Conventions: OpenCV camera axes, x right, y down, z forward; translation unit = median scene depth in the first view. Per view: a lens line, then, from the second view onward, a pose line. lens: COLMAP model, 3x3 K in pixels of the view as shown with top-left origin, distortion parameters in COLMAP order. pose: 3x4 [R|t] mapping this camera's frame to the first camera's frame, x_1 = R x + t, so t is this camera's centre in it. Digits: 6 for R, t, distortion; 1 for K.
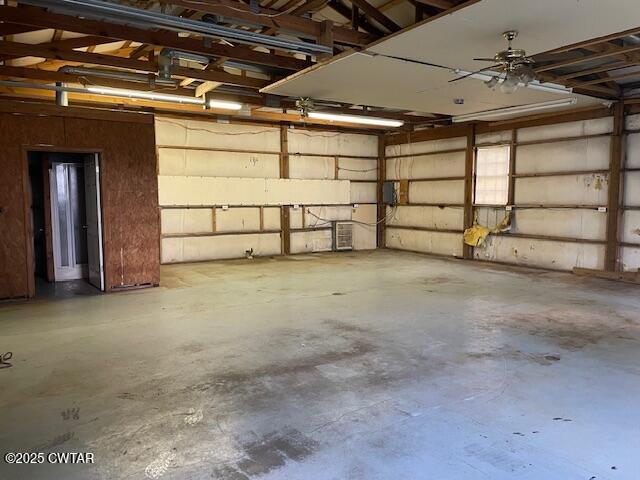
lens RADIAL K [[483.9, 0, 324.3], [0, 483.9, 239.6], [0, 0, 1]] dist [0.034198, -0.009321]
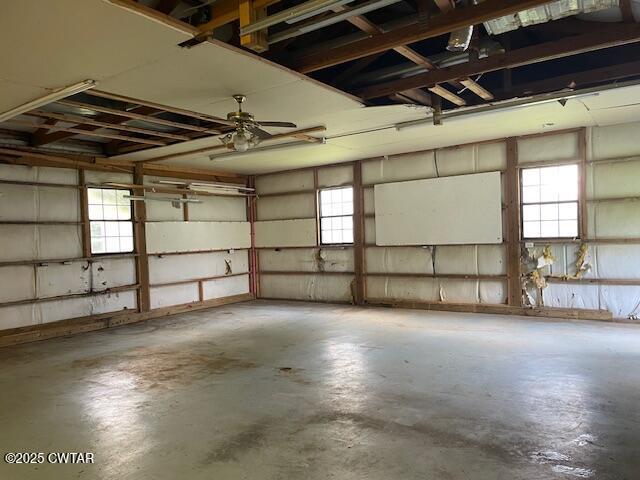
lens RADIAL K [[483.9, 0, 324.8], [0, 483.9, 240.6], [0, 0, 1]] dist [0.034198, -0.009321]
pose [[-0.380233, 0.003474, 0.924884, -0.742426], [0.116979, 0.992143, 0.044366, -0.133214], [-0.917463, 0.125062, -0.377652, 1.332781]]
